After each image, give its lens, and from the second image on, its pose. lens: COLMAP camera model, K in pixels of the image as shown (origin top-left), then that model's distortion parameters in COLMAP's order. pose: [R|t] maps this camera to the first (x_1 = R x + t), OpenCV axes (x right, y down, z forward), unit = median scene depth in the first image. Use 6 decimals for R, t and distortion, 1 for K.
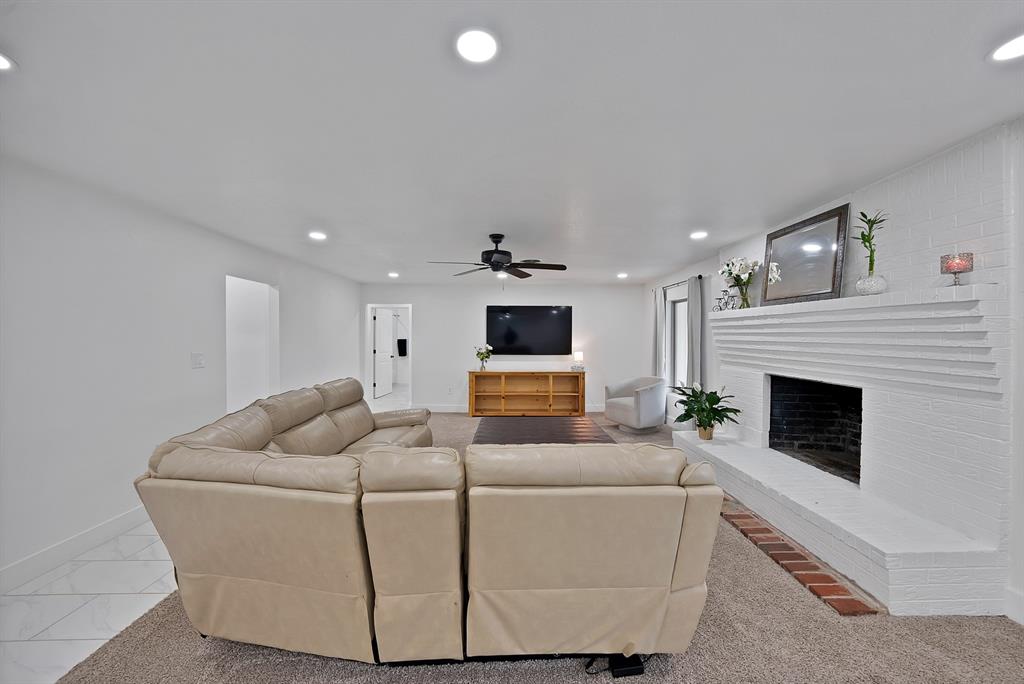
lens RADIAL K [[373.2, 0, 502.4], [0, 373.2, 338.2], [0, 0, 1]] dist [-0.015755, 0.000995]
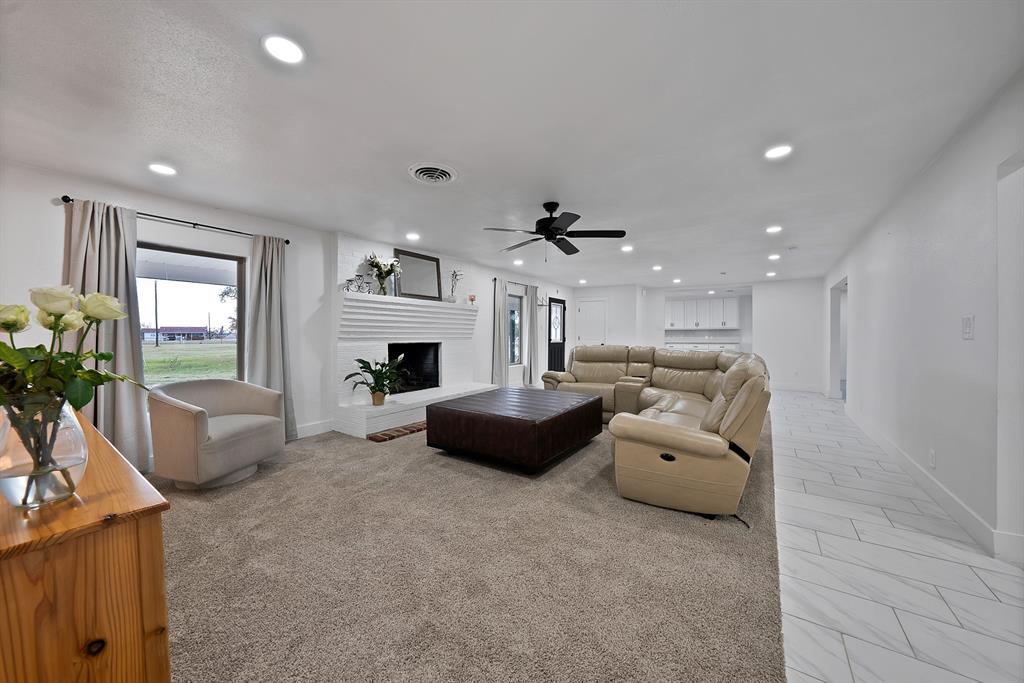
lens RADIAL K [[373.2, 0, 508.9], [0, 373.2, 344.1], [0, 0, 1]] dist [-0.015755, 0.000995]
pose [[-0.829338, -0.011973, 0.558620, -0.455839], [0.005423, 0.999551, 0.029474, 0.056355], [-0.558722, 0.027473, -0.828900, 1.841005]]
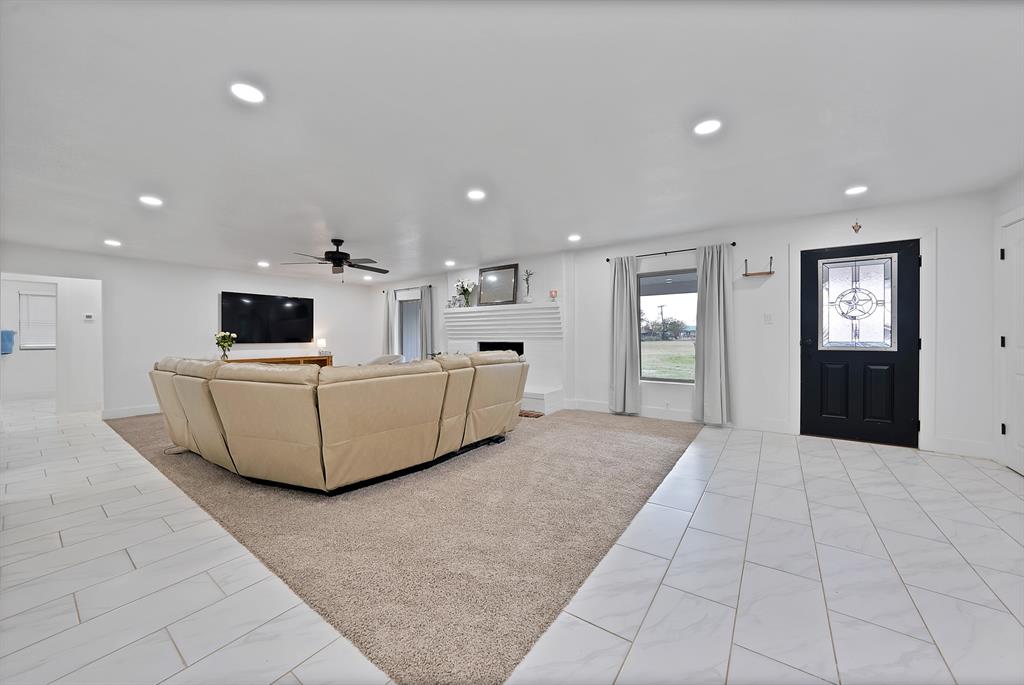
lens RADIAL K [[373.2, 0, 508.7], [0, 373.2, 333.3], [0, 0, 1]] dist [-0.015755, 0.000995]
pose [[0.594928, 0.003301, 0.803772, -0.694894], [0.010463, 0.999875, -0.011851, 0.072152], [-0.803711, 0.015460, 0.594819, -0.246960]]
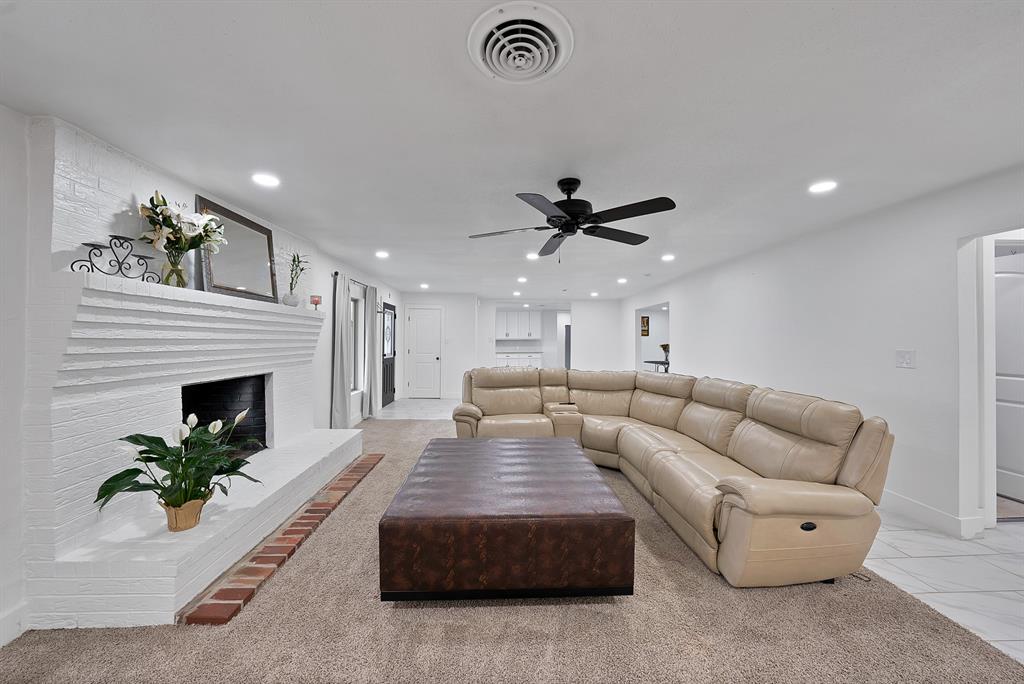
lens RADIAL K [[373.2, 0, 511.1], [0, 373.2, 341.8], [0, 0, 1]] dist [-0.015755, 0.000995]
pose [[-0.998382, 0.002974, -0.056783, 0.125968], [0.002160, 0.999894, 0.014386, 0.004653], [0.056820, 0.014240, -0.998283, 1.644601]]
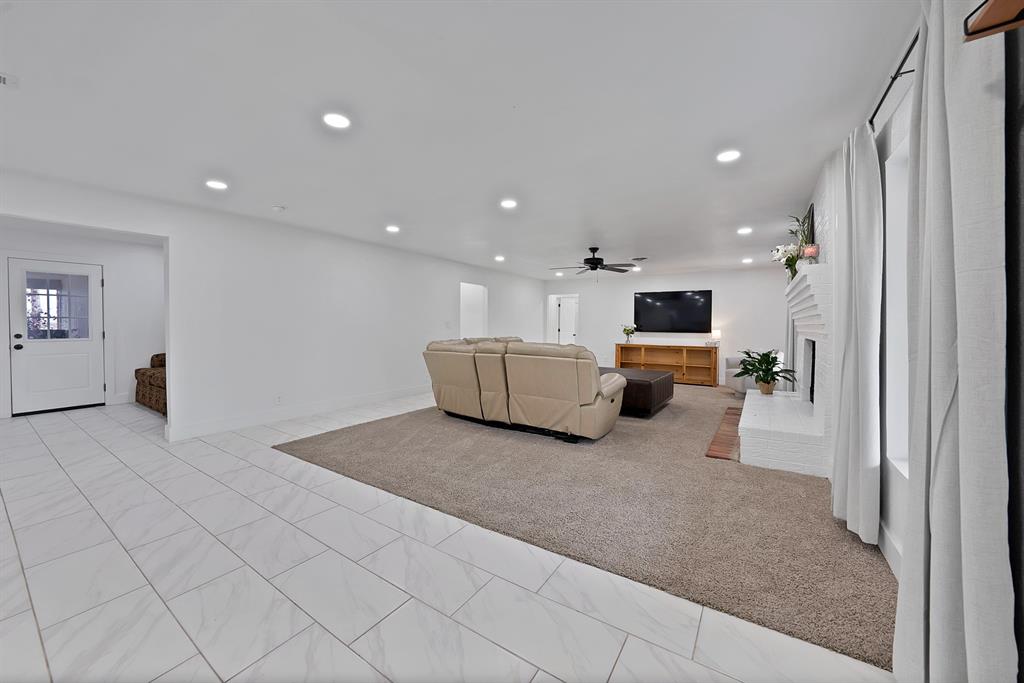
lens RADIAL K [[373.2, 0, 519.8], [0, 373.2, 324.7], [0, 0, 1]] dist [-0.015755, 0.000995]
pose [[0.854083, 0.002714, -0.520129, 0.536471], [-0.008982, 0.999914, -0.009531, 0.068988], [0.520059, 0.012812, 0.854034, -0.509597]]
